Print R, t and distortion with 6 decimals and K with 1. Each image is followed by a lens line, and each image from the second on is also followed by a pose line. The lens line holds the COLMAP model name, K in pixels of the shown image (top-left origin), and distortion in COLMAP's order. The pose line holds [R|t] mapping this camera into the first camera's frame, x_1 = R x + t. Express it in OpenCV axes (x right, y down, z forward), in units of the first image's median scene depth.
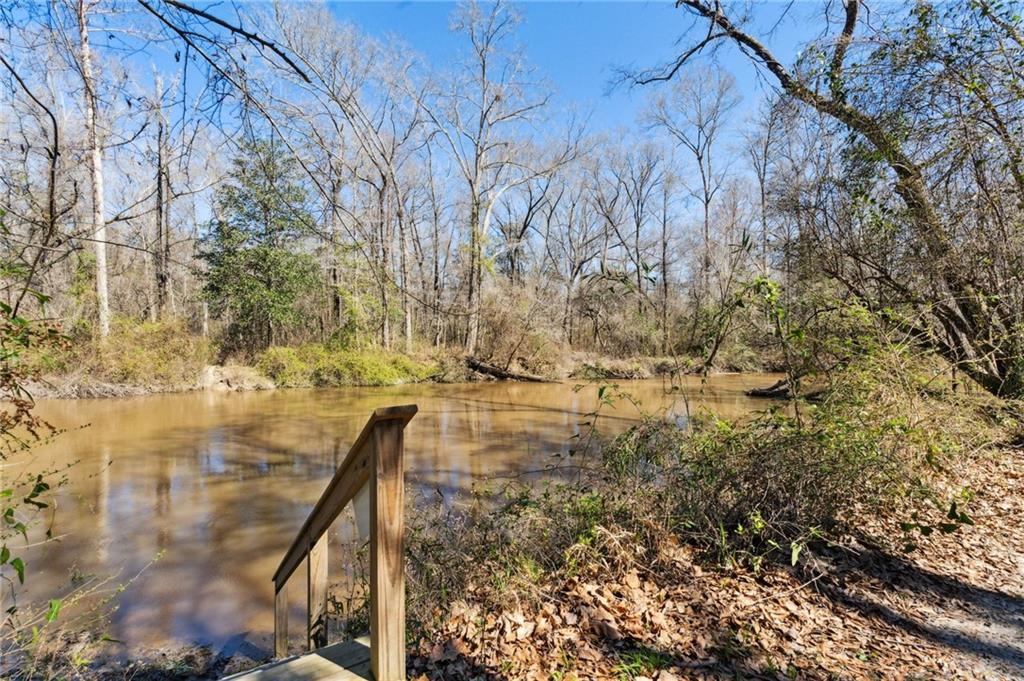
lens RADIAL K [[458.5, 0, 507.9], [0, 458.5, 340.6], [0, 0, 1]] dist [0.001942, 0.000432]
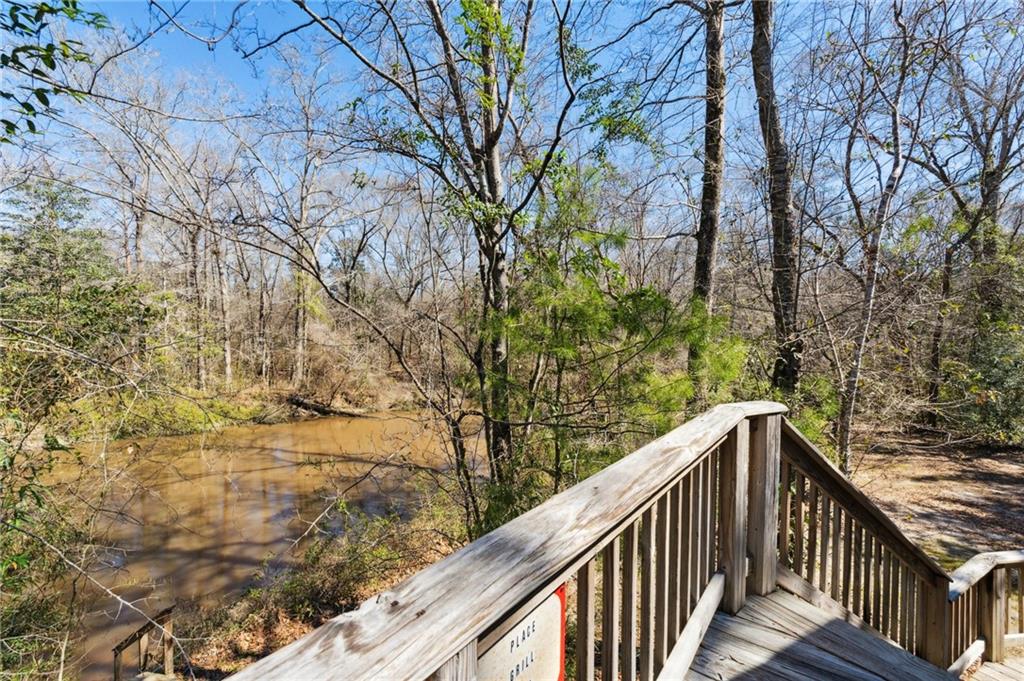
lens RADIAL K [[458.5, 0, 514.6], [0, 458.5, 339.7], [0, 0, 1]] dist [0.001942, 0.000432]
pose [[0.946839, -0.006188, 0.321649, 0.062886], [0.003201, 0.999947, 0.009815, -0.101628], [-0.321693, -0.008264, 0.946808, -0.181836]]
